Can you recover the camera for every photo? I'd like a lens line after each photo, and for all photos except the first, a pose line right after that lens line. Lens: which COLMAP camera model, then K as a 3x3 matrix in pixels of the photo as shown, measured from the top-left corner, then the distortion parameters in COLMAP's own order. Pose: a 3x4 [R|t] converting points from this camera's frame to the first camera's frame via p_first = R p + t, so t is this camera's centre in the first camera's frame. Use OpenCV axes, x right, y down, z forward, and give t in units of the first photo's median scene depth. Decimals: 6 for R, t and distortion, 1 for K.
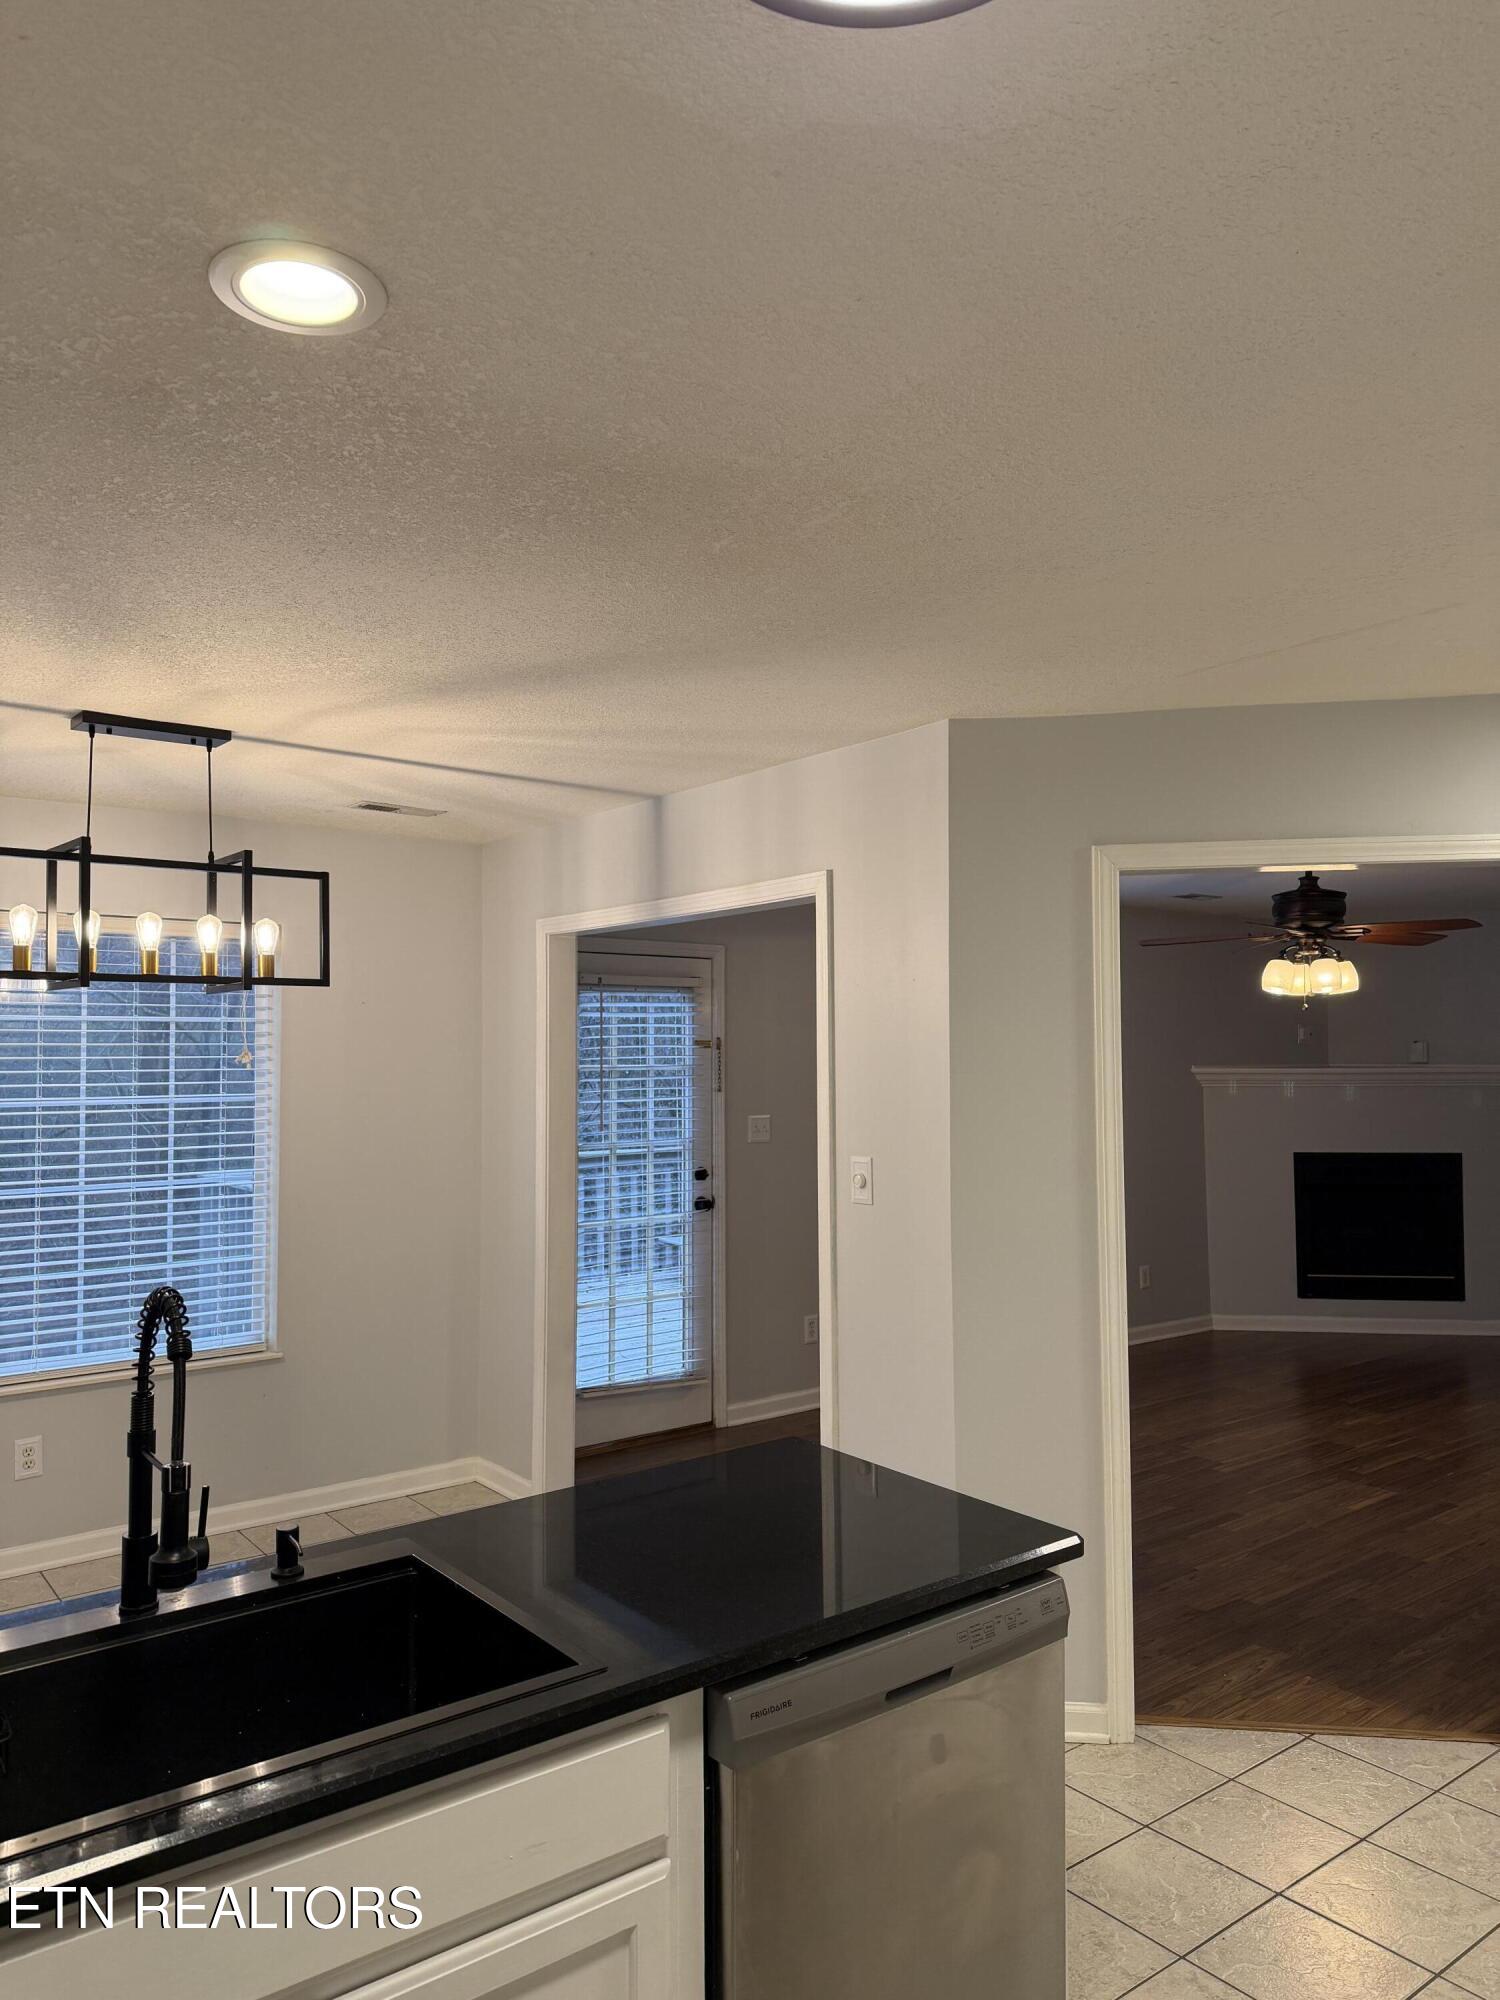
lens RADIAL K [[1364.2, 0, 750.0], [0, 1364.2, 1000.0], [0, 0, 1]] dist [-0.083078, 0.000354]
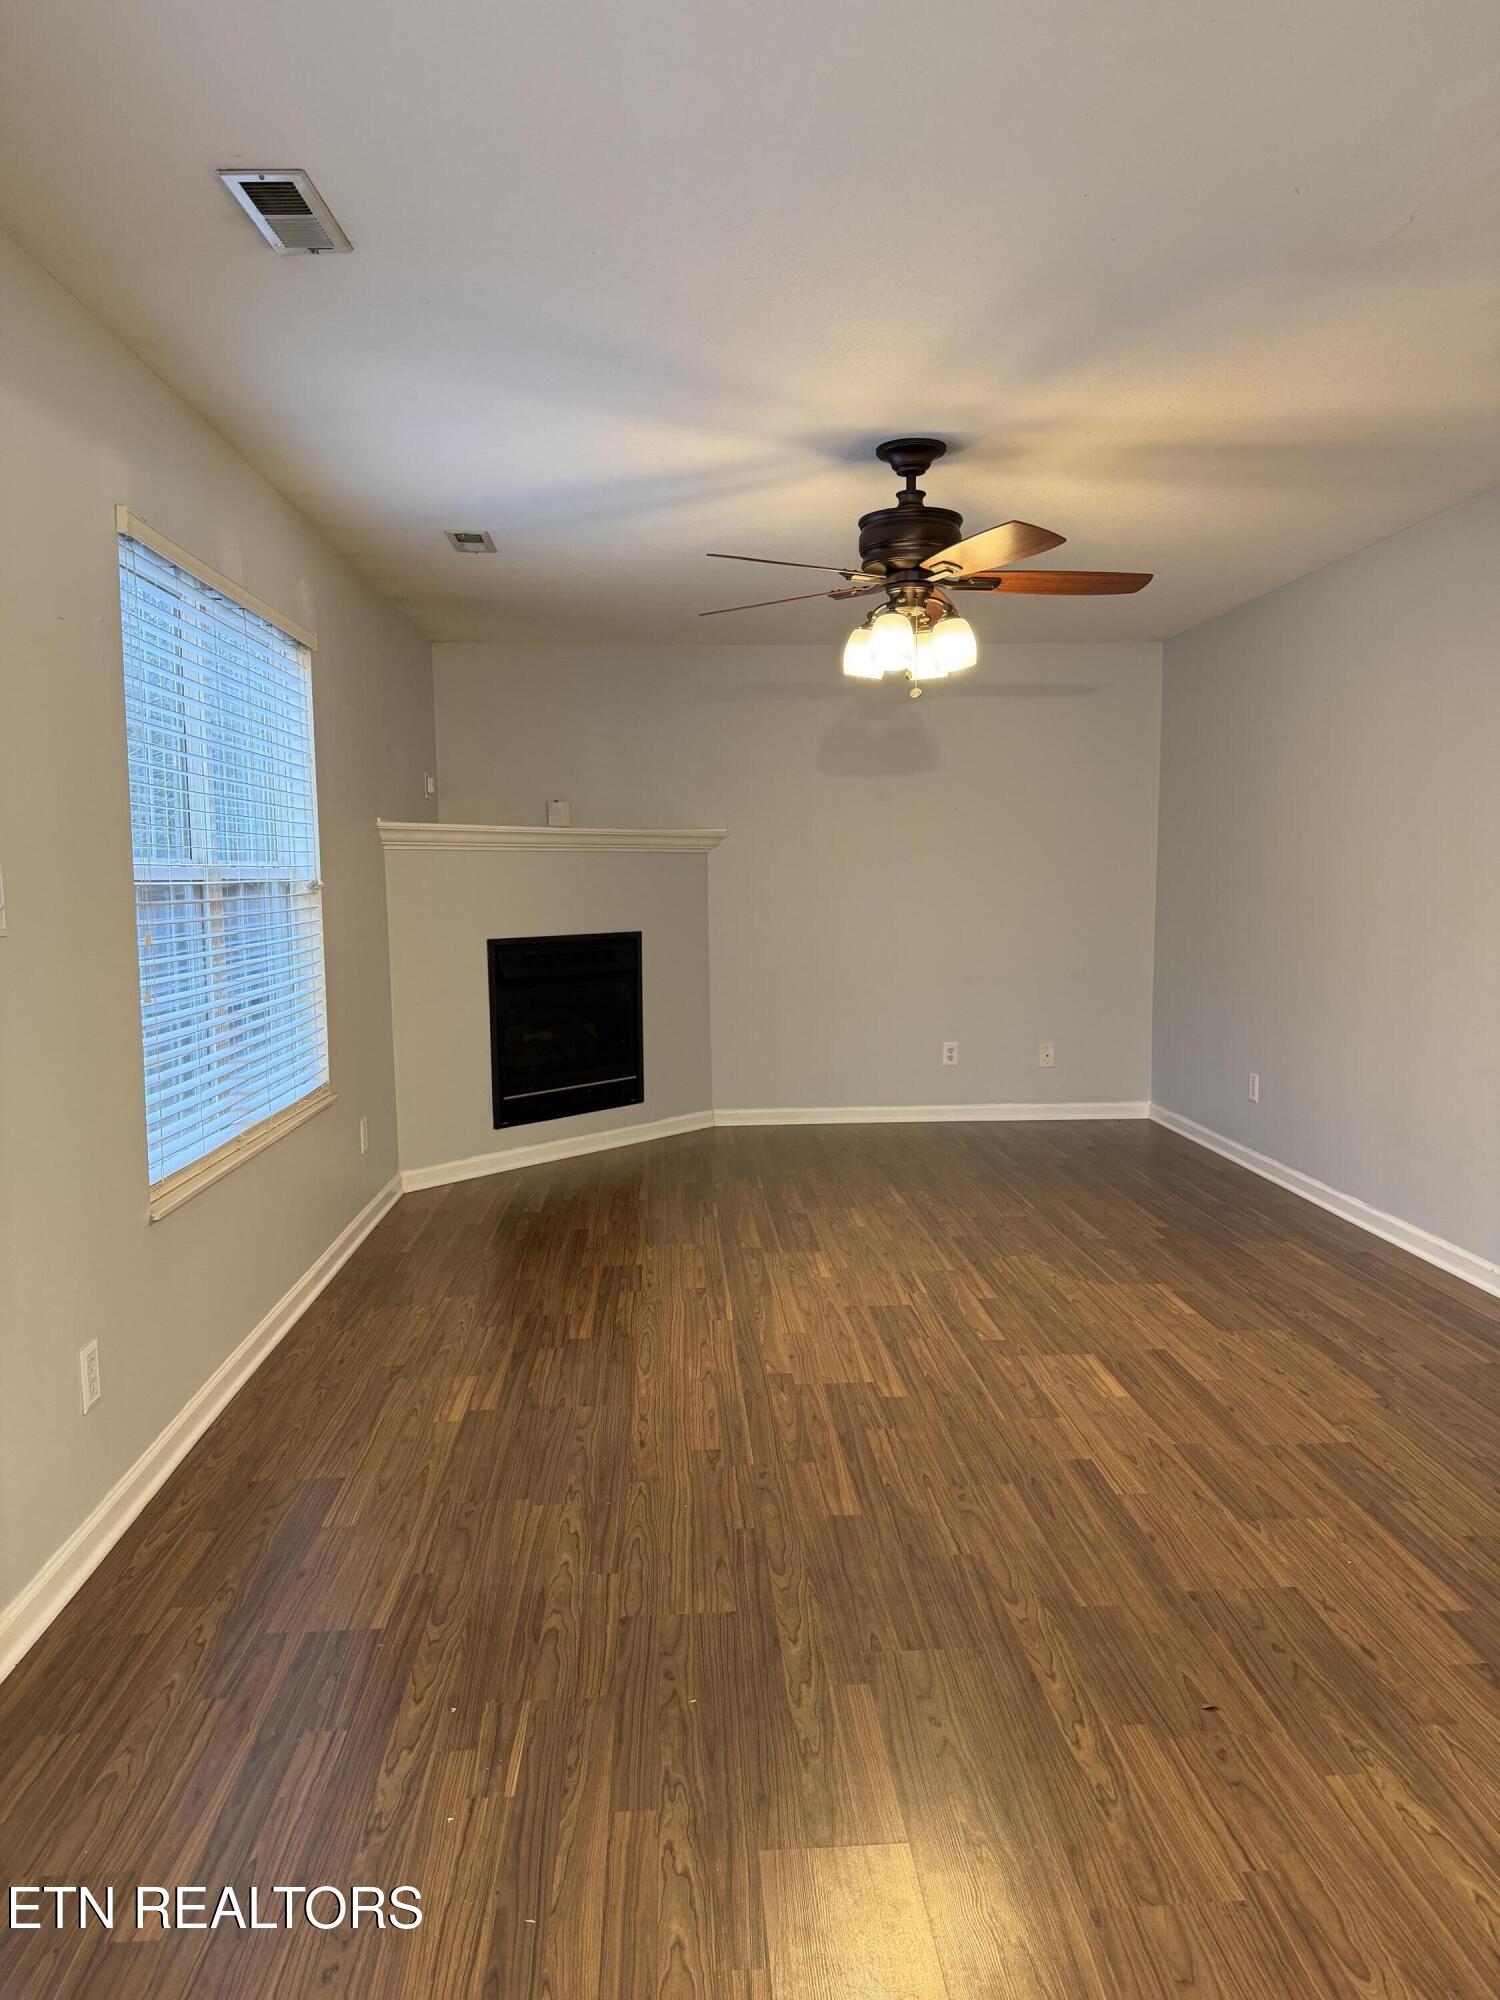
lens RADIAL K [[1350.1, 0, 750.0], [0, 1350.1, 1000.0], [0, 0, 1]] dist [0.007109, 0.001009]
pose [[0.554949, -0.085290, 0.827501, -0.202082], [-0.025718, 0.992496, 0.119543, 0.077196], [-0.831487, -0.087622, 0.548591, 0.664759]]
